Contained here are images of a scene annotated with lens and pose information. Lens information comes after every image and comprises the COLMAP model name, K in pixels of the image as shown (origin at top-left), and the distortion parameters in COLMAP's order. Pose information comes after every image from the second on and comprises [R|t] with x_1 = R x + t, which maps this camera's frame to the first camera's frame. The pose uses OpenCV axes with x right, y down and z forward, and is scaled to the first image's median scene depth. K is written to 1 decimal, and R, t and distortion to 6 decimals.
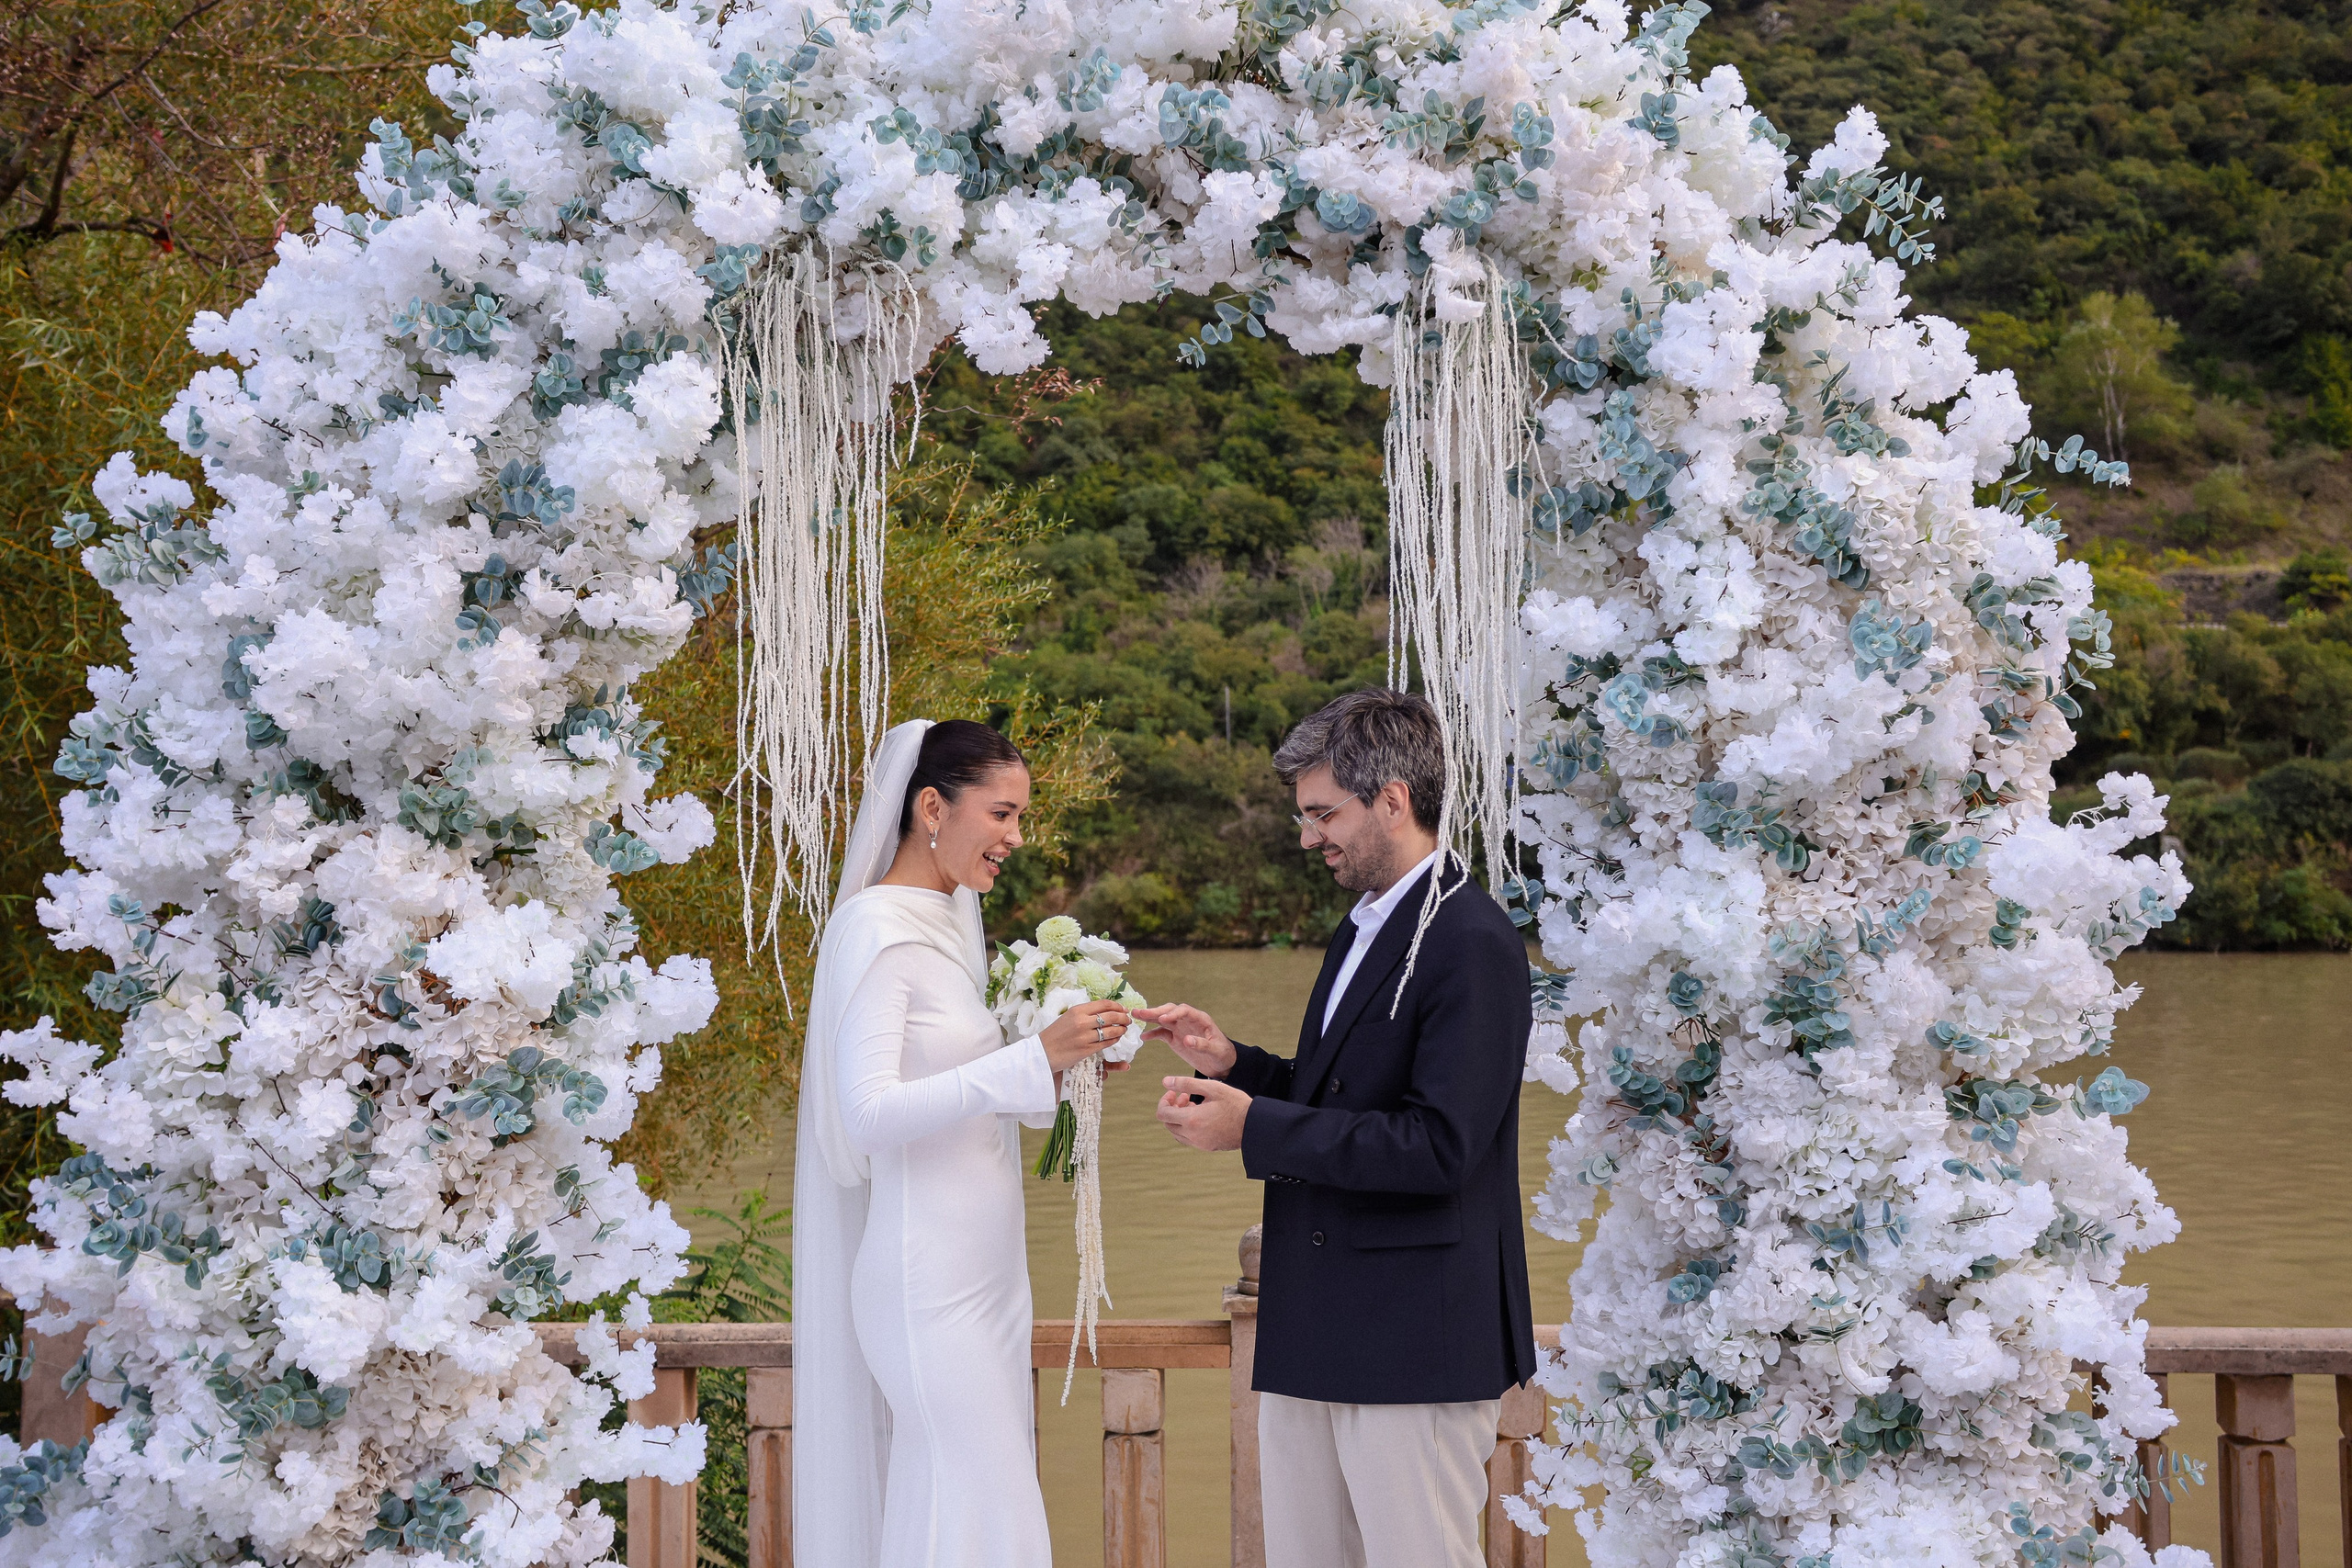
lens RADIAL K [[2582.5, 0, 1193.1], [0, 2582.5, 807.8], [0, 0, 1]] dist [0.057326, 0.000000]
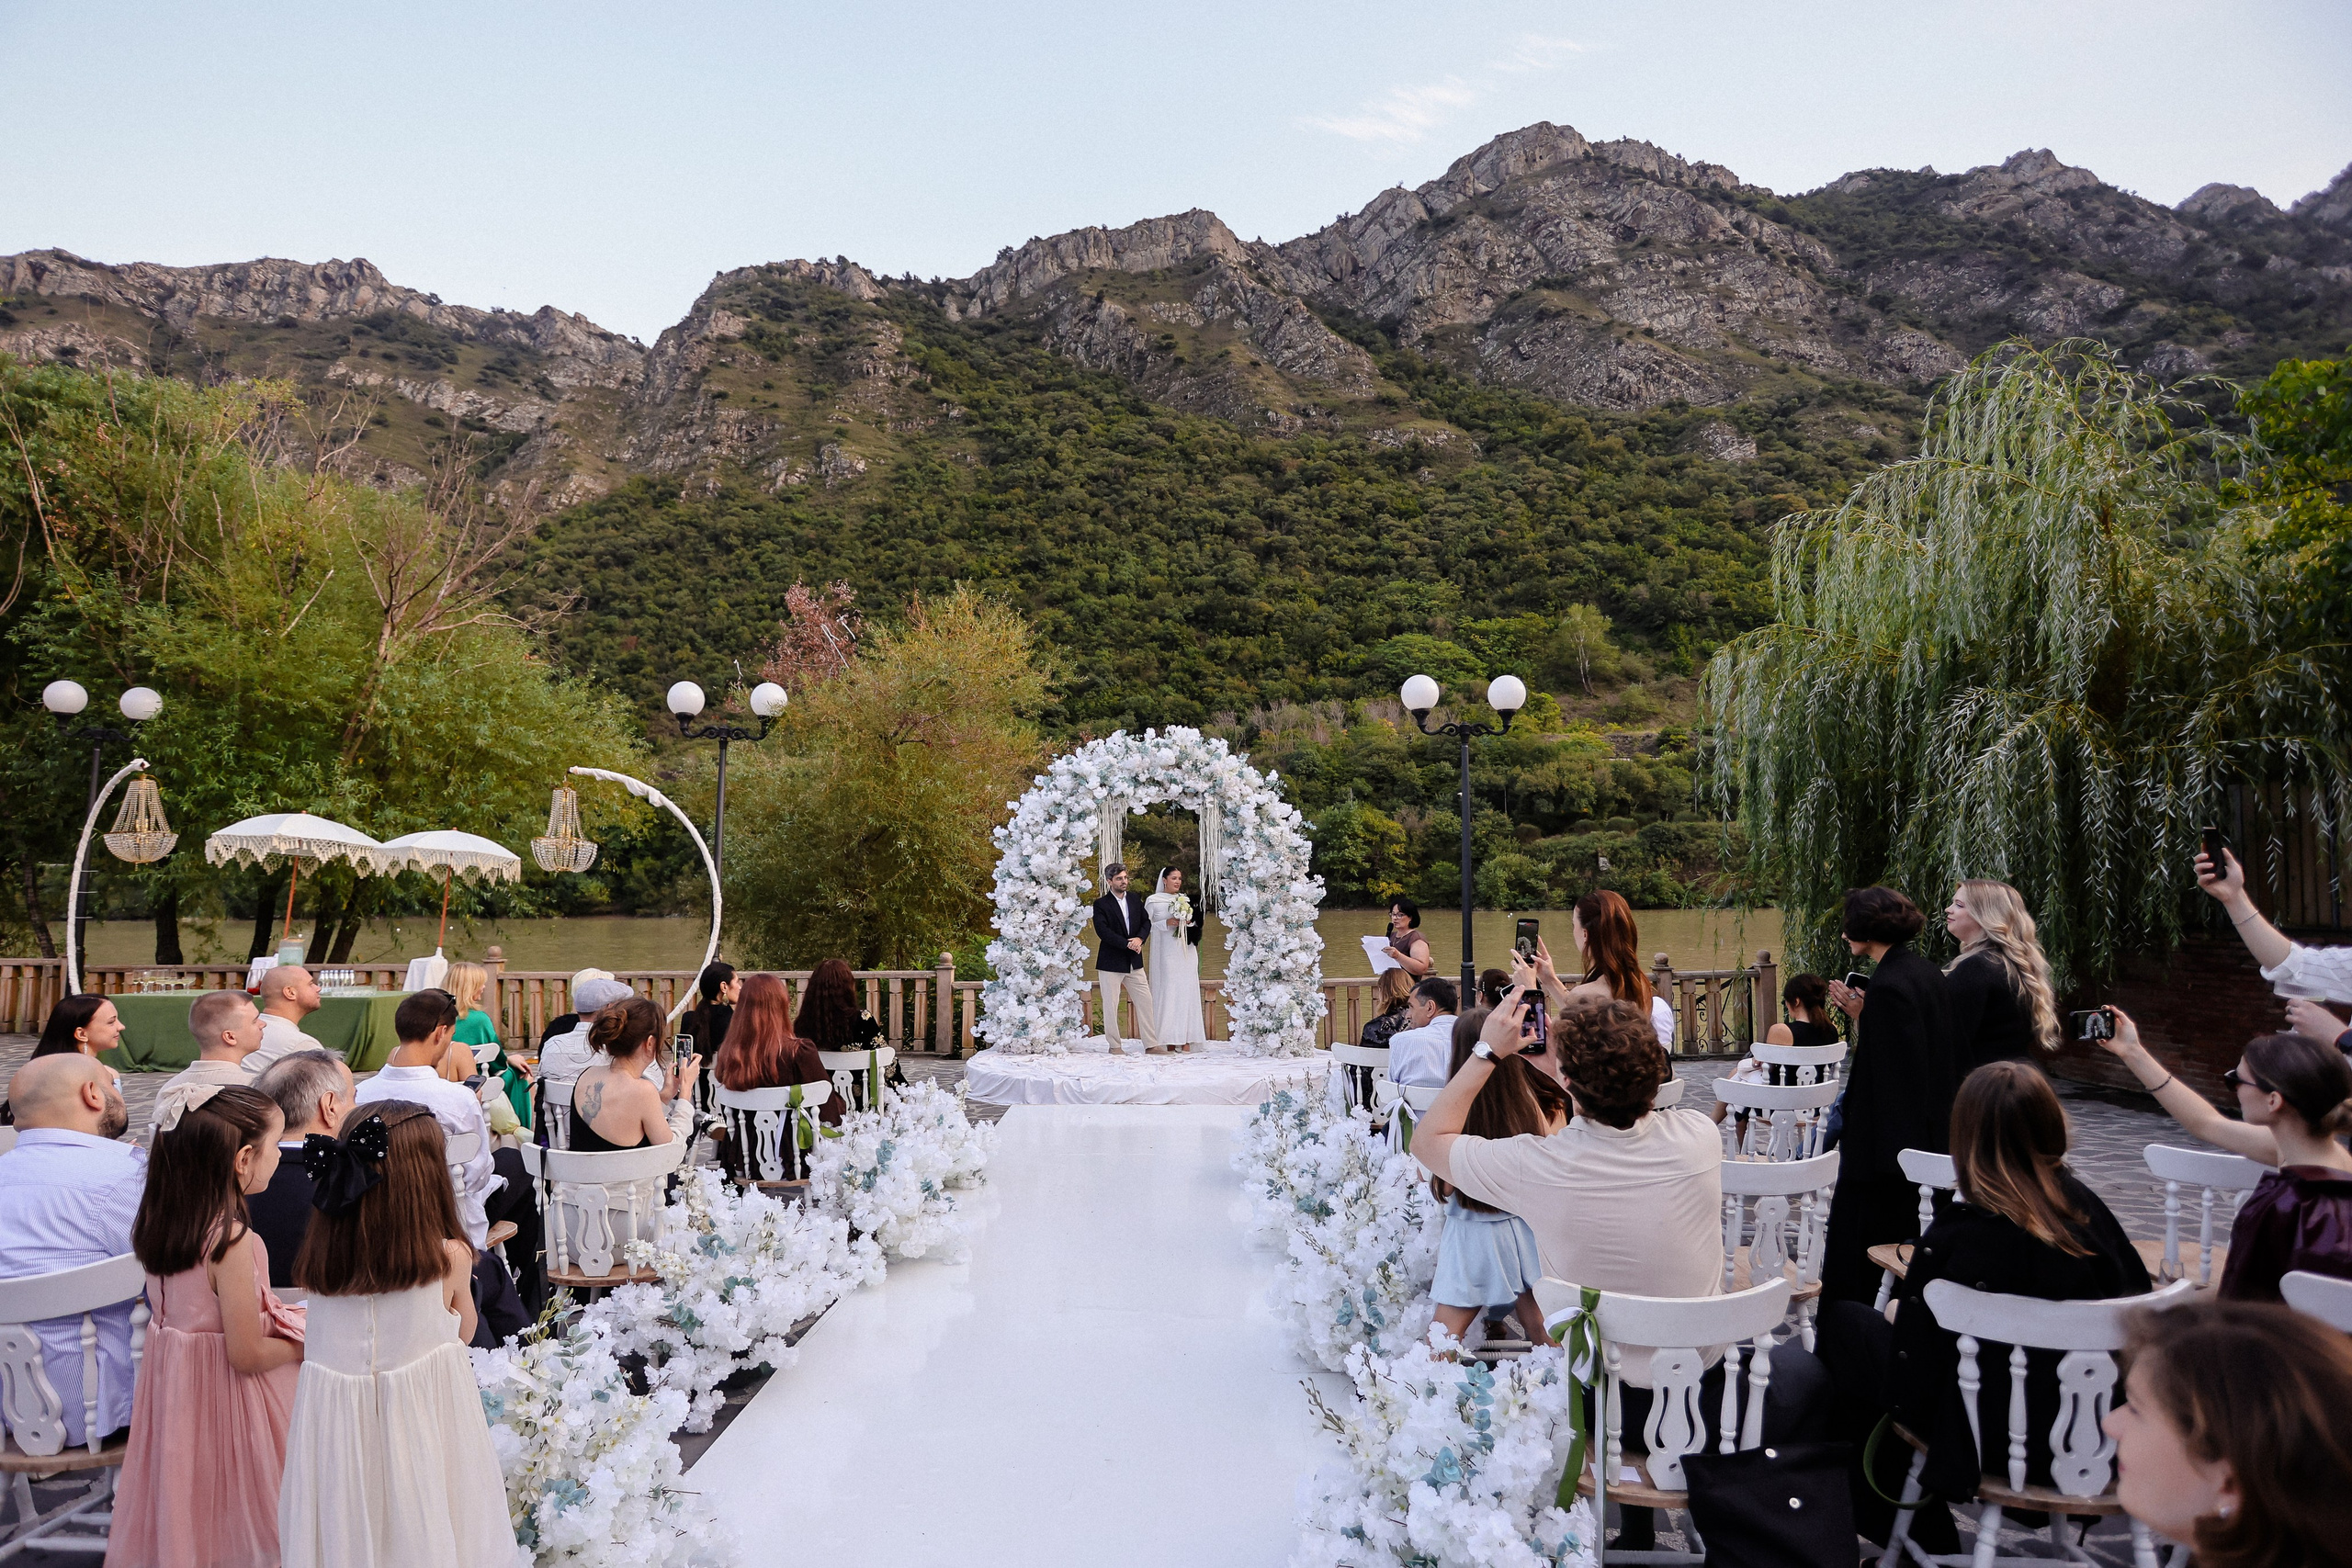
lens RADIAL K [[1246.8, 0, 1133.9], [0, 1246.8, 816.2], [0, 0, 1]] dist [-0.061106, 0.000095]
pose [[0.999821, -0.008675, -0.016823, -0.035149], [0.008259, 0.999662, -0.024651, -0.087886], [0.017032, 0.024508, 0.999555, -2.106208]]
